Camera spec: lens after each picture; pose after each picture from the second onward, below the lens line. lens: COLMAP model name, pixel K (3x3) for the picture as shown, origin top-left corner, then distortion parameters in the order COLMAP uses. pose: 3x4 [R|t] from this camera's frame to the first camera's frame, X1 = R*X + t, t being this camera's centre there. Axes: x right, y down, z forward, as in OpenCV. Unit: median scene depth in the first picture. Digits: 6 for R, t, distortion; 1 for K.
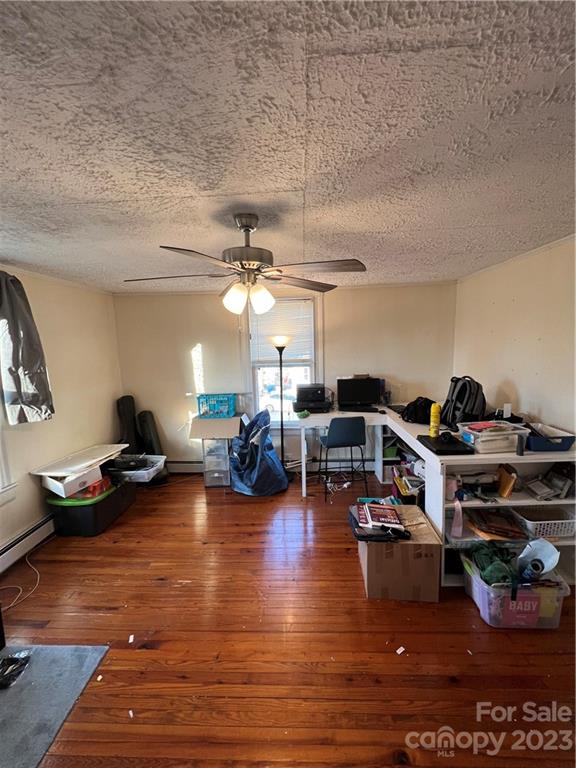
lens RADIAL K [[307.0, 0, 288.5], [0, 307.0, 382.9], [0, 0, 1]] dist [-0.000165, -0.000101]
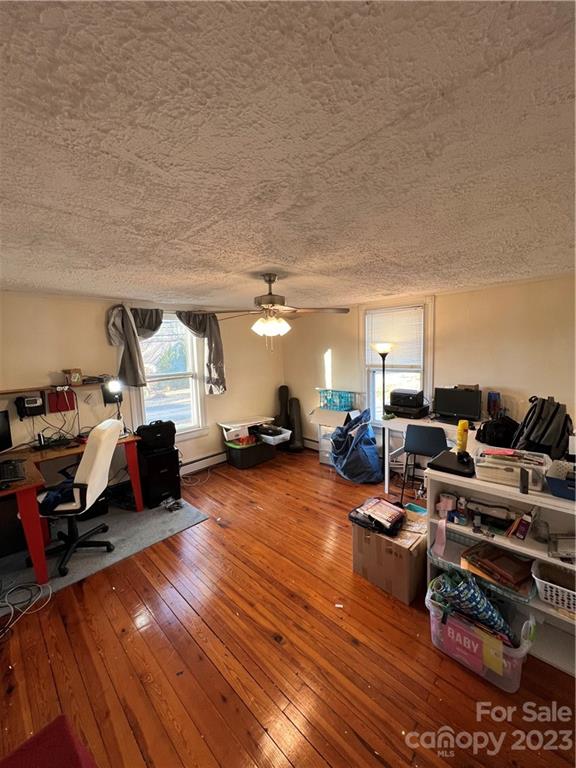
lens RADIAL K [[307.0, 0, 288.5], [0, 307.0, 382.9], [0, 0, 1]] dist [-0.000165, -0.000101]
pose [[0.741332, 0.082973, -0.665990, 0.602713], [-0.077870, 0.996260, 0.037440, -0.034905], [0.666606, 0.024106, 0.745020, -0.049692]]
